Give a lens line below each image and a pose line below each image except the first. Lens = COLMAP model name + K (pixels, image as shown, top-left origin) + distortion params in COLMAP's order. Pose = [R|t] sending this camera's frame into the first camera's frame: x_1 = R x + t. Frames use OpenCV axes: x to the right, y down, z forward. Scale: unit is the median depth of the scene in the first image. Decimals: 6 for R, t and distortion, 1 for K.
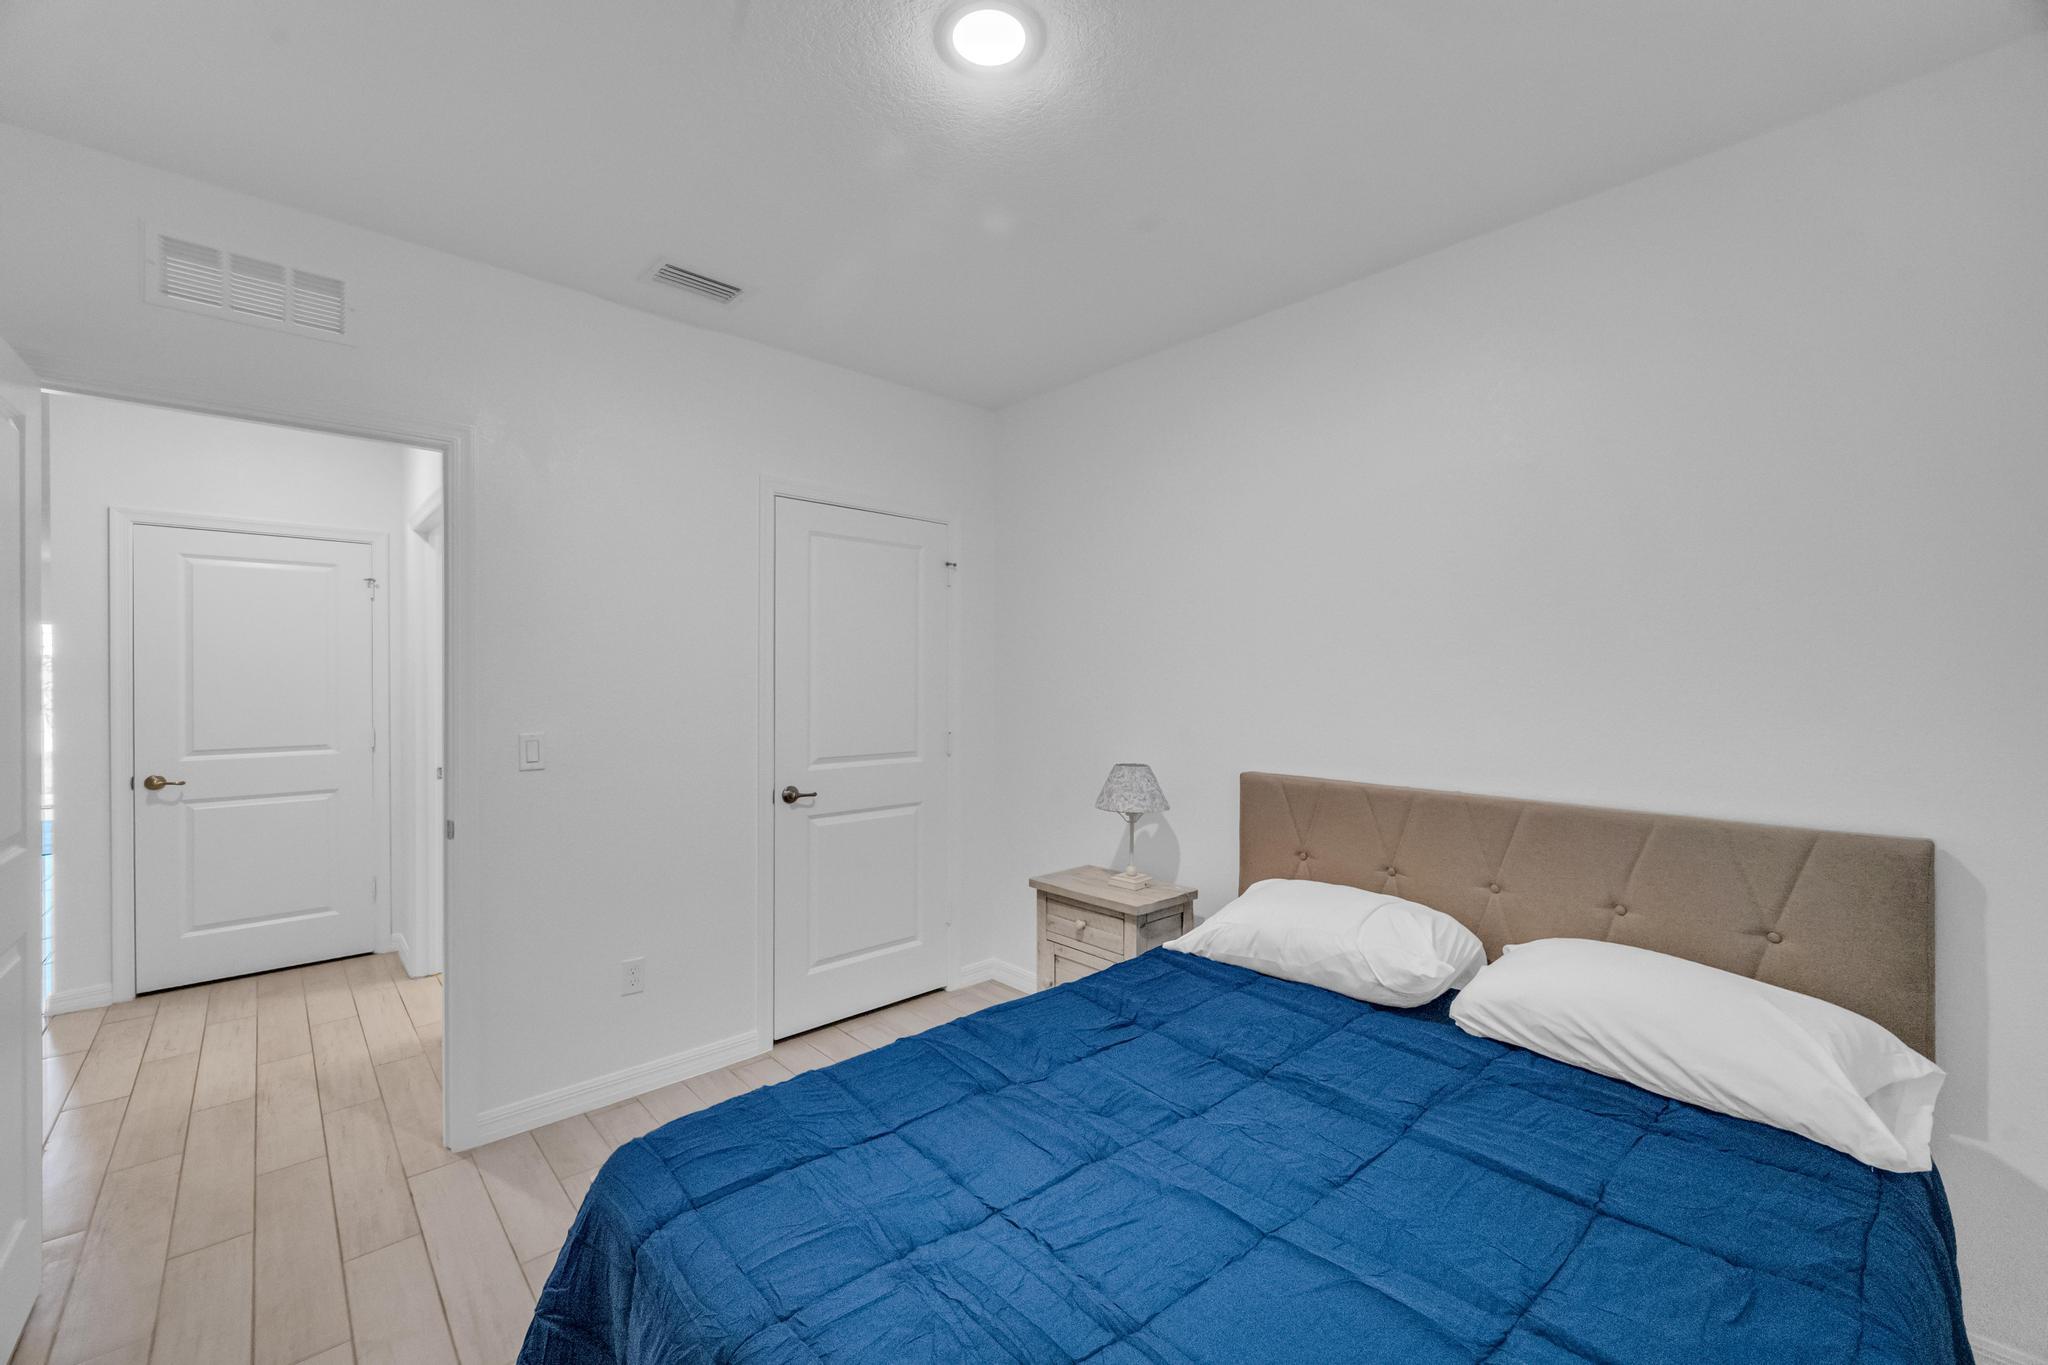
lens RADIAL K [[819.8, 0, 1019.4], [0, 819.8, 674.9], [0, 0, 1]] dist [-0.008172, 0.000107]
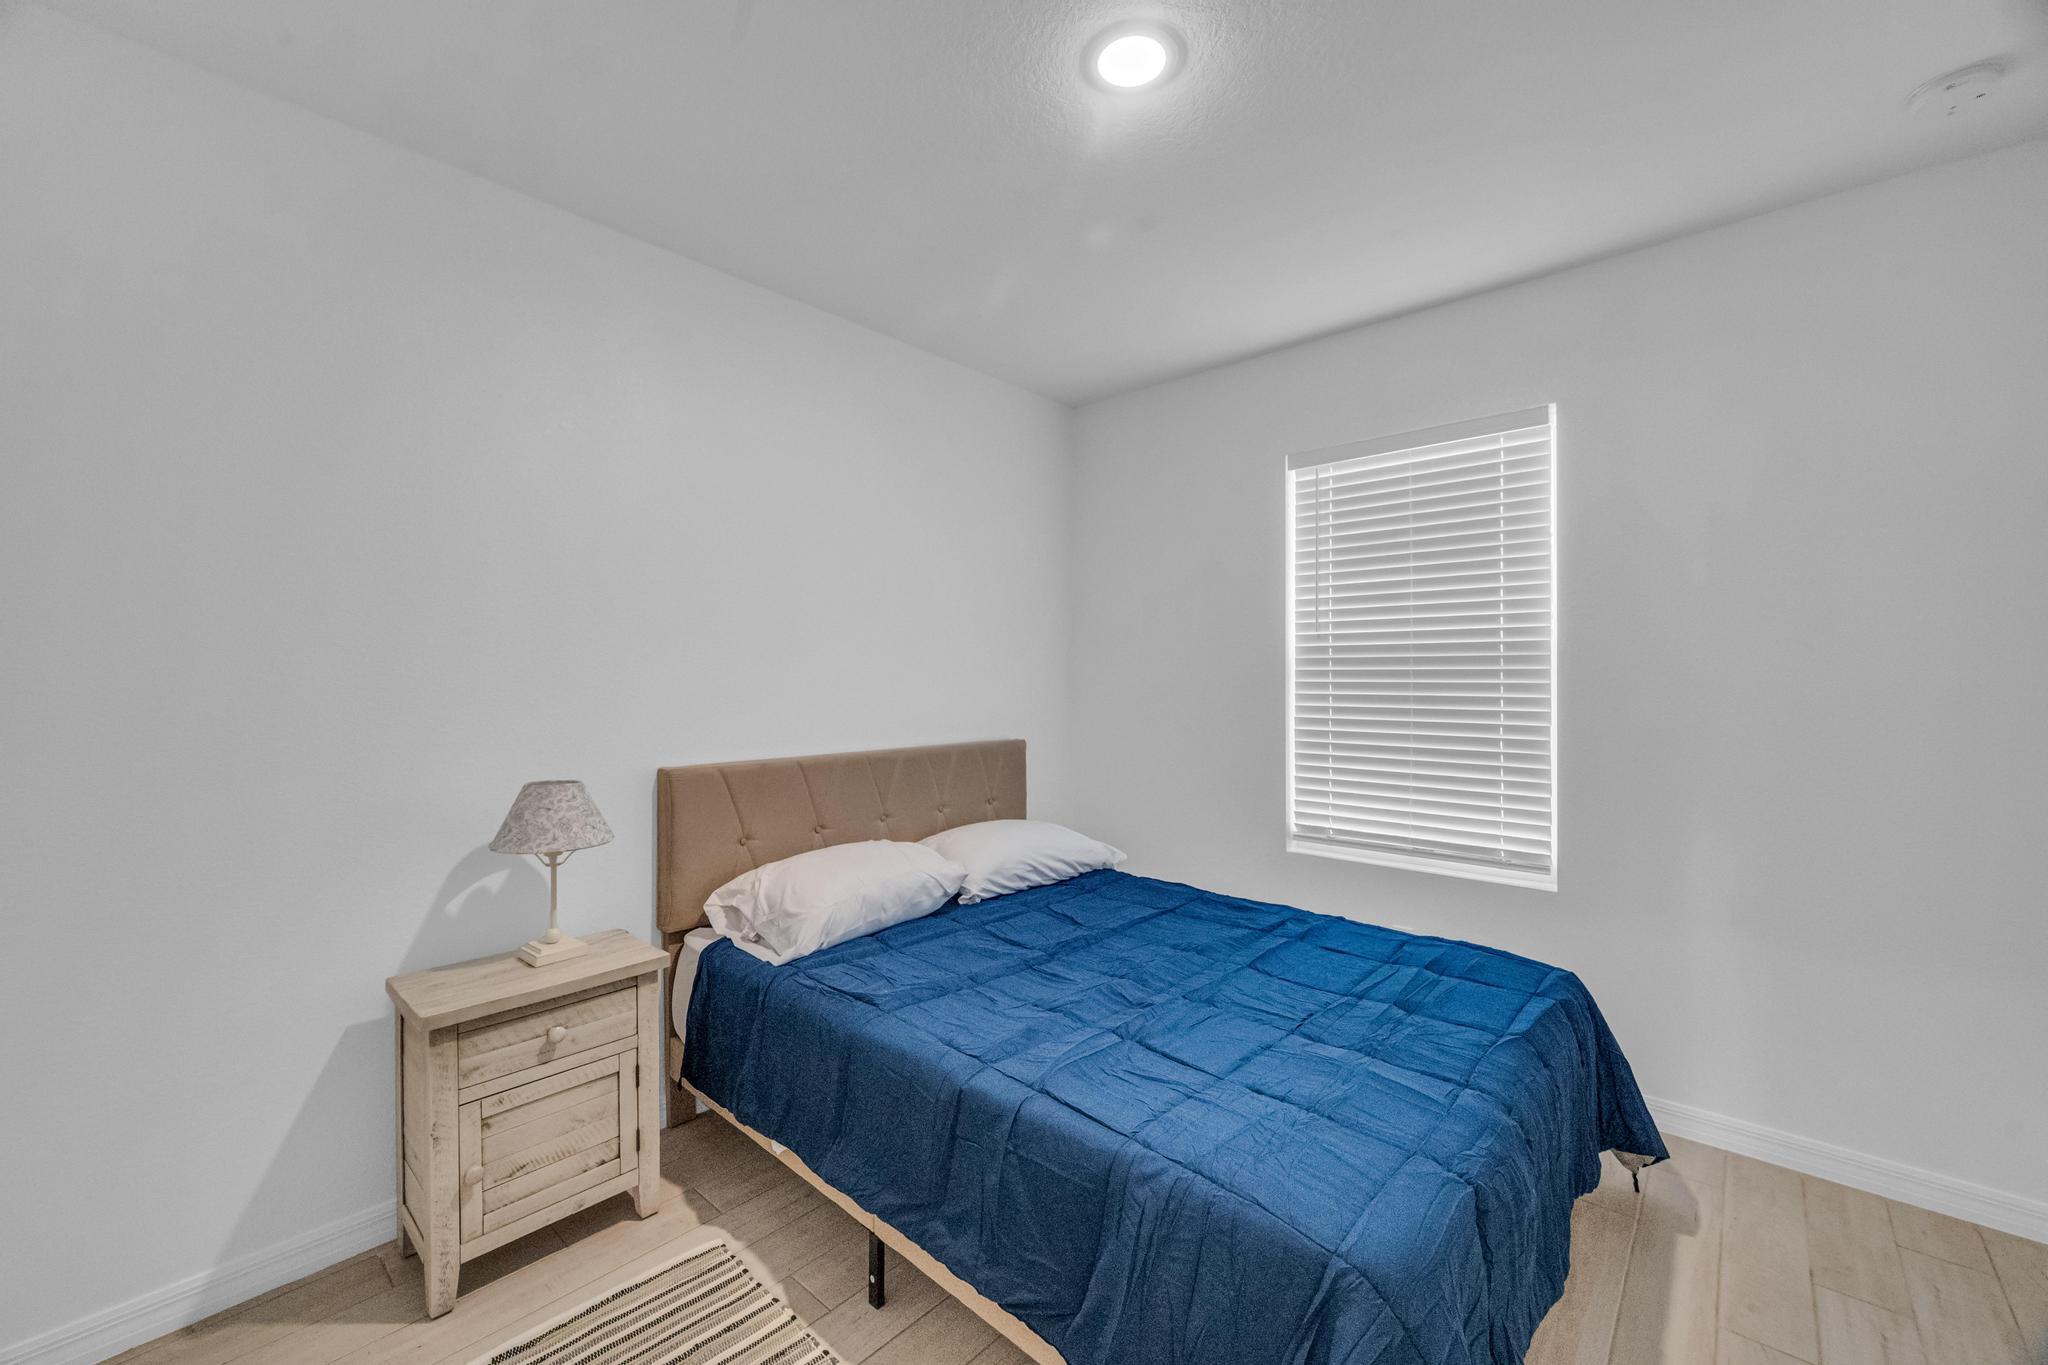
lens RADIAL K [[819.8, 0, 1019.4], [0, 819.8, 674.9], [0, 0, 1]] dist [-0.008172, 0.000107]
pose [[-0.100851, 0.001255, 0.994901, -0.794213], [-0.006085, 0.999980, -0.001878, 0.026500], [-0.994883, -0.006243, -0.100841, 0.922119]]
